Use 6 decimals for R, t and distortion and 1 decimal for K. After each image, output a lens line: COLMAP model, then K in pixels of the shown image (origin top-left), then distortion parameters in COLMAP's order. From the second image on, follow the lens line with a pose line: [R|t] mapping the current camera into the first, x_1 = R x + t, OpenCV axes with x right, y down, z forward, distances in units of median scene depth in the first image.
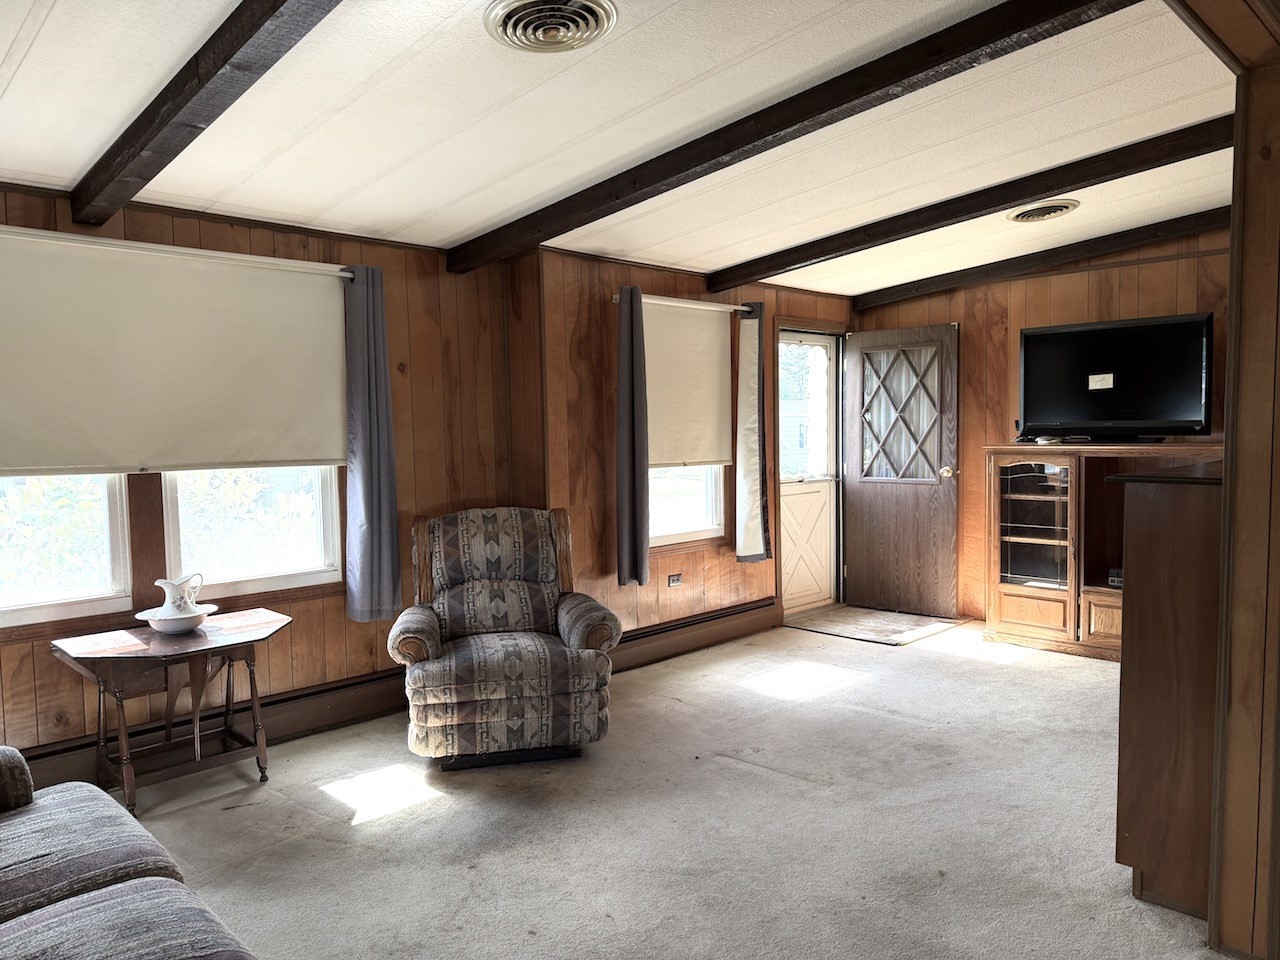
lens RADIAL K [[892.4, 0, 636.9], [0, 892.4, 490.3], [0, 0, 1]] dist [0.053698, -0.066012]
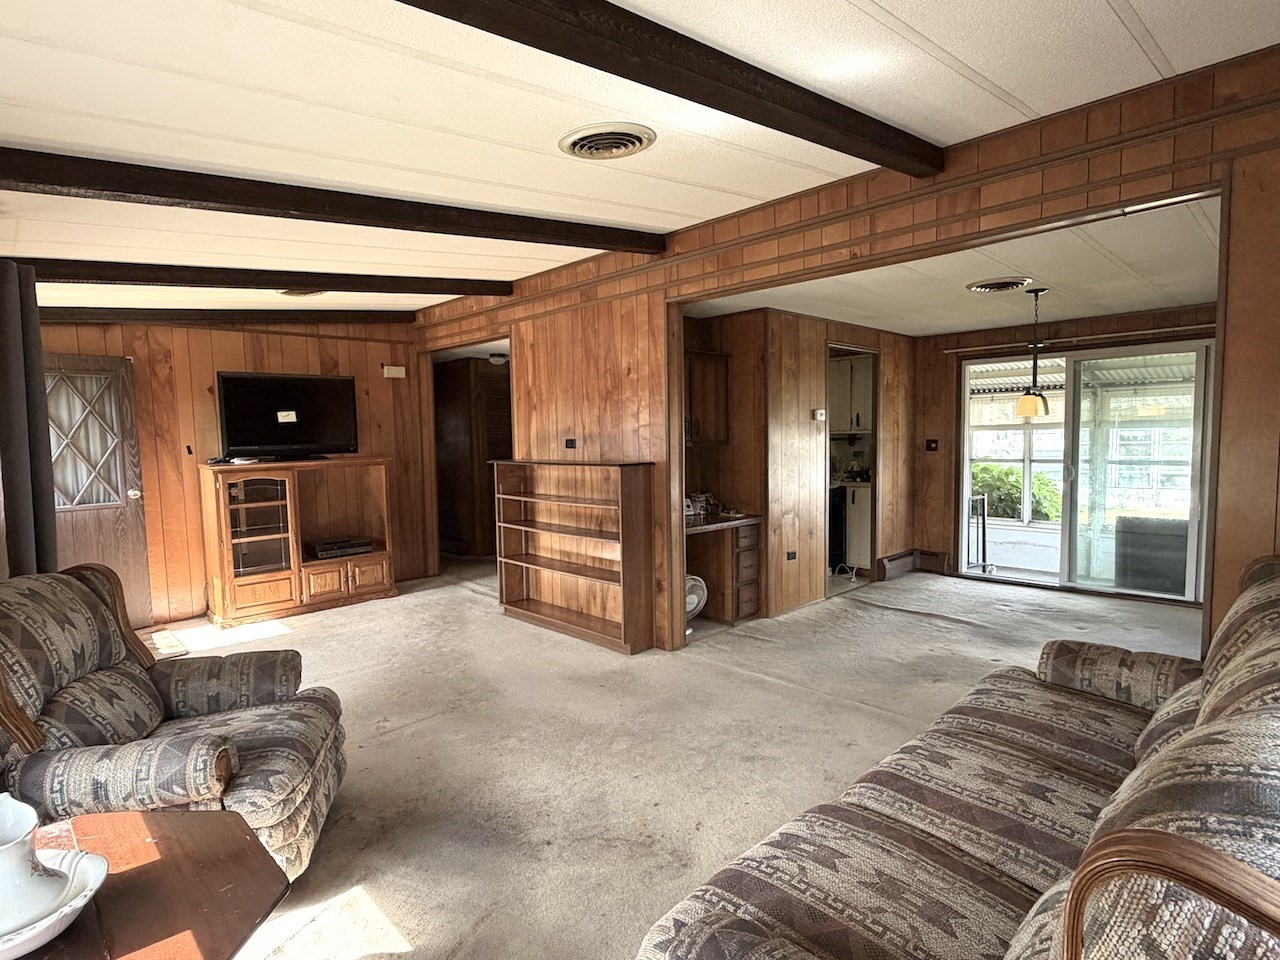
lens RADIAL K [[674.5, 0, 637.7], [0, 674.5, 484.2], [0, 0, 1]] dist [-0.004664, 0.004087]
pose [[0.014981, -0.063491, 0.997870, -0.644698], [0.090911, 0.993935, 0.061876, -0.039272], [-0.995746, 0.089790, 0.020662, 0.553135]]
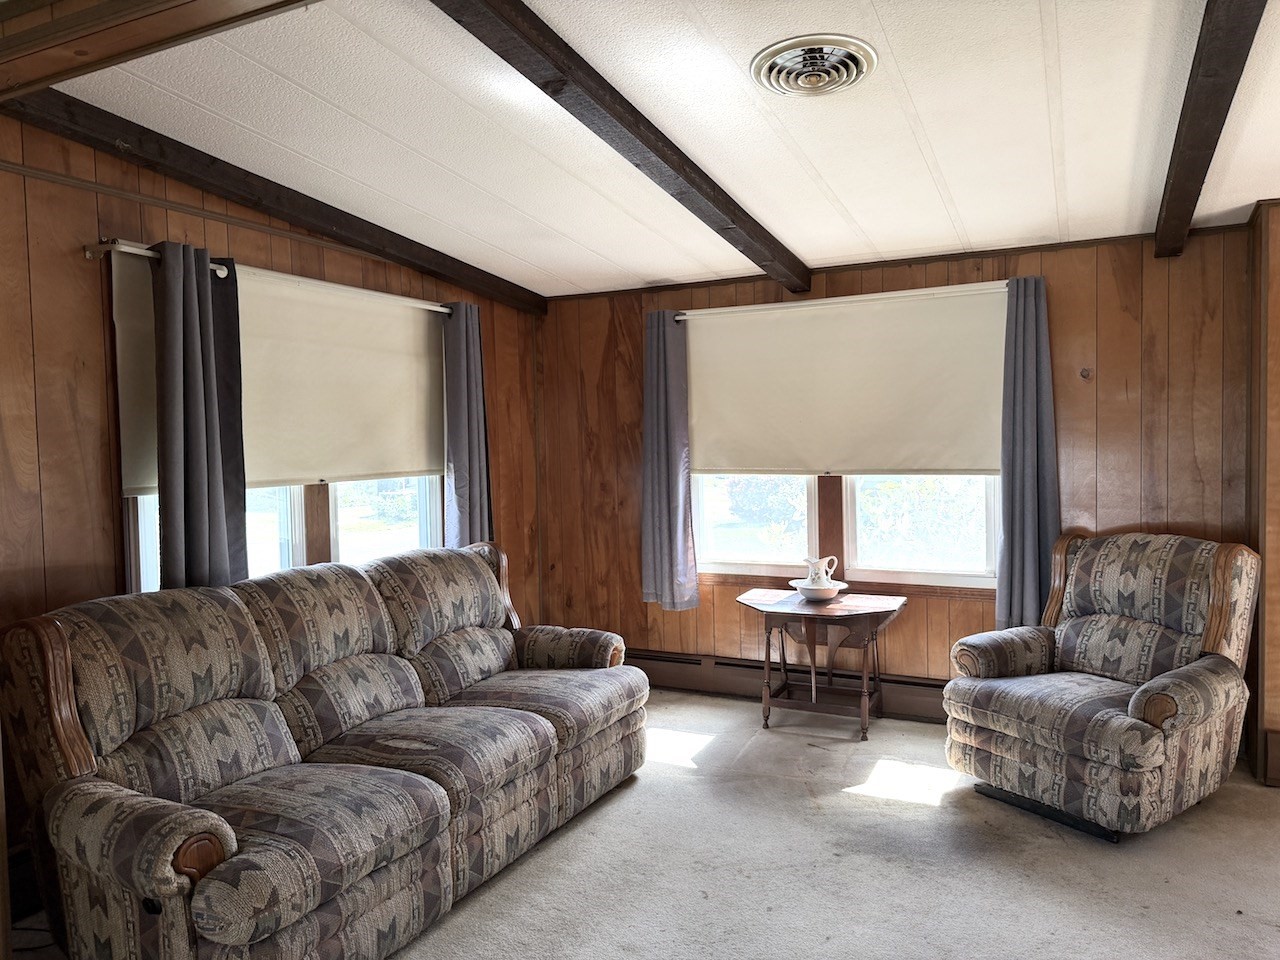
lens RADIAL K [[892.4, 0, 632.3], [0, 892.4, 482.3], [0, 0, 1]] dist [0.053698, -0.066012]
pose [[0.329434, 0.053613, -0.942655, 0.486316], [-0.050479, 0.997959, 0.039117, -0.038685], [0.942828, 0.034698, 0.331468, 0.260061]]
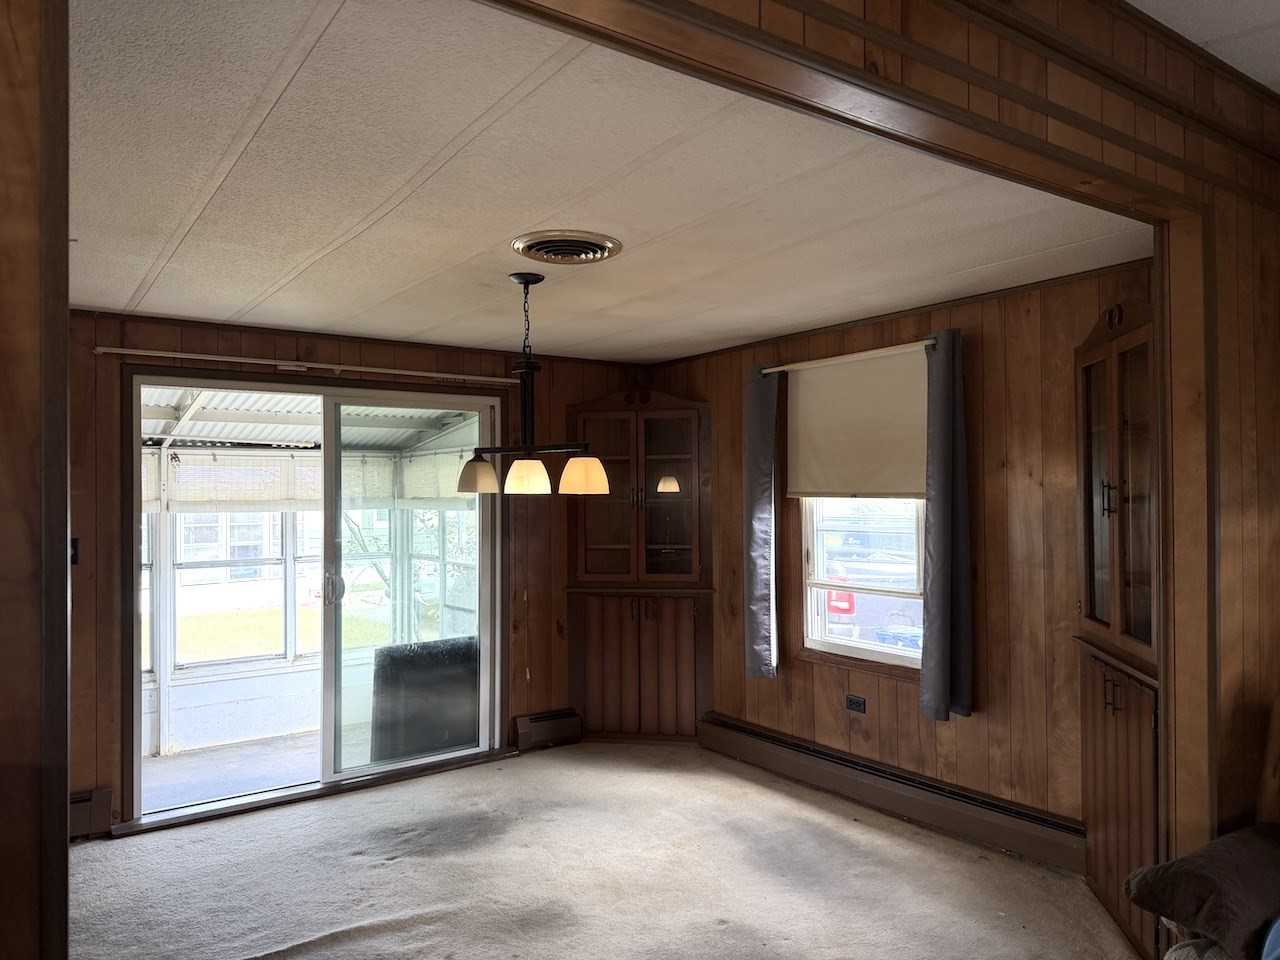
lens RADIAL K [[892.4, 0, 629.0], [0, 892.4, 481.3], [0, 0, 1]] dist [0.053698, -0.066012]
pose [[-0.983831, 0.024363, 0.177433, 0.176443], [0.033949, 0.998111, 0.051195, -0.072619], [-0.175851, 0.056391, -0.982800, 0.715292]]
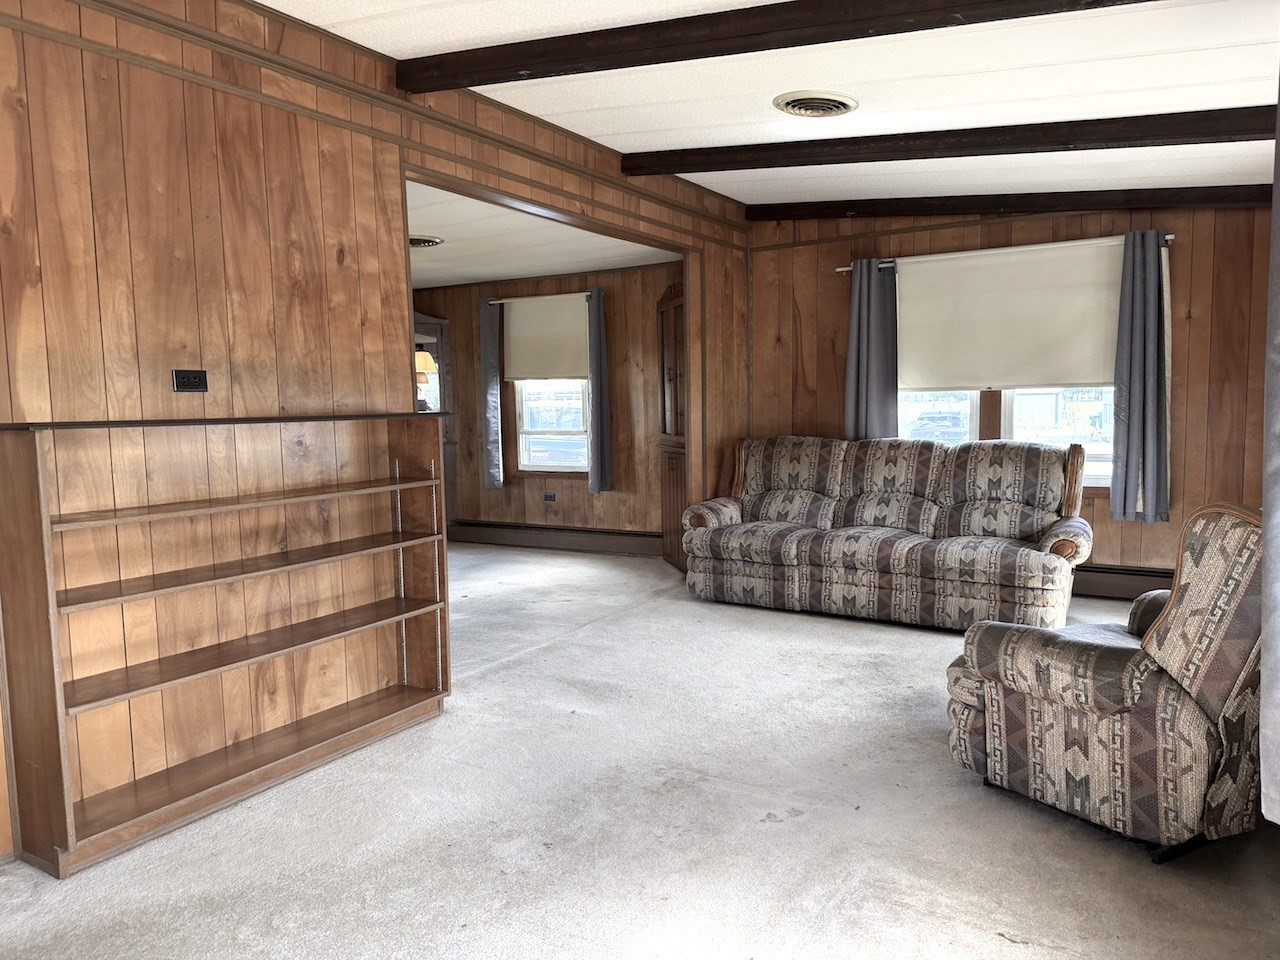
lens RADIAL K [[892.4, 0, 642.1], [0, 892.4, 484.9], [0, 0, 1]] dist [0.053698, -0.066012]
pose [[-0.971671, 0.054949, -0.229861, 0.337304], [0.017087, 0.986384, 0.163571, -0.074563], [0.235720, 0.155010, -0.959379, 1.430194]]
